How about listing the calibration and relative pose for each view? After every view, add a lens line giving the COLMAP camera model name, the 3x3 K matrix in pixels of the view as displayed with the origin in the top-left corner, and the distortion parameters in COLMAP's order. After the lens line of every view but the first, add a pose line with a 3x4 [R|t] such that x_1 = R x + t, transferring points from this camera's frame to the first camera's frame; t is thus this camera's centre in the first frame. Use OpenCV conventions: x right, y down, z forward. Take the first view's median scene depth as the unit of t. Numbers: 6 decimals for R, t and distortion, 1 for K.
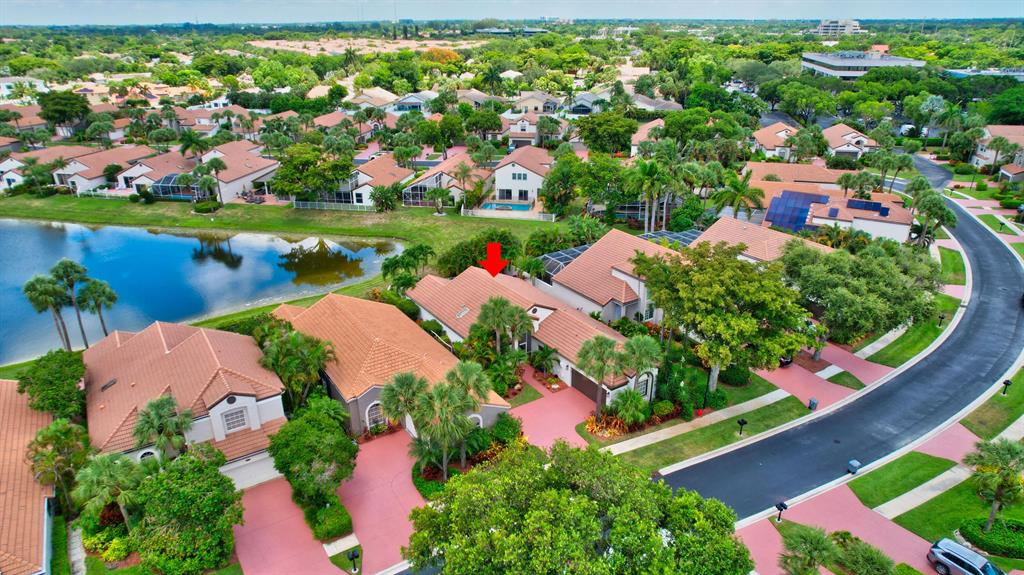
lens RADIAL K [[664.6, 0, 512.0], [0, 664.6, 287.5], [0, 0, 1]] dist [-0.103499, 0.092886]
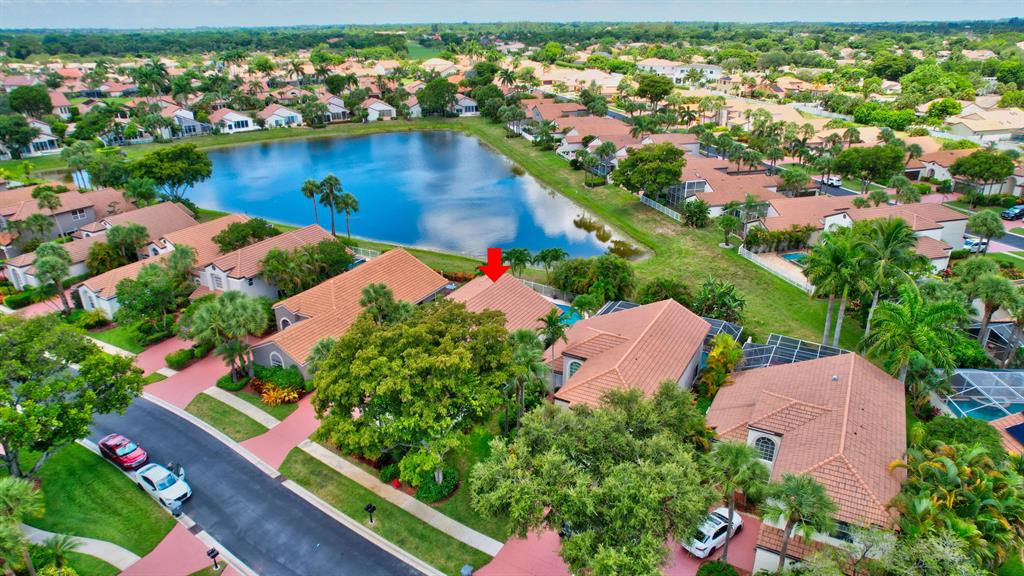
lens RADIAL K [[664.6, 0, 512.0], [0, 664.6, 288.0], [0, 0, 1]] dist [-0.103499, 0.092886]
pose [[0.449000, 0.334810, -0.828433, 0.473007], [-0.329017, 0.923952, 0.195091, -0.127165], [0.830750, 0.184973, 0.525013, 0.301087]]
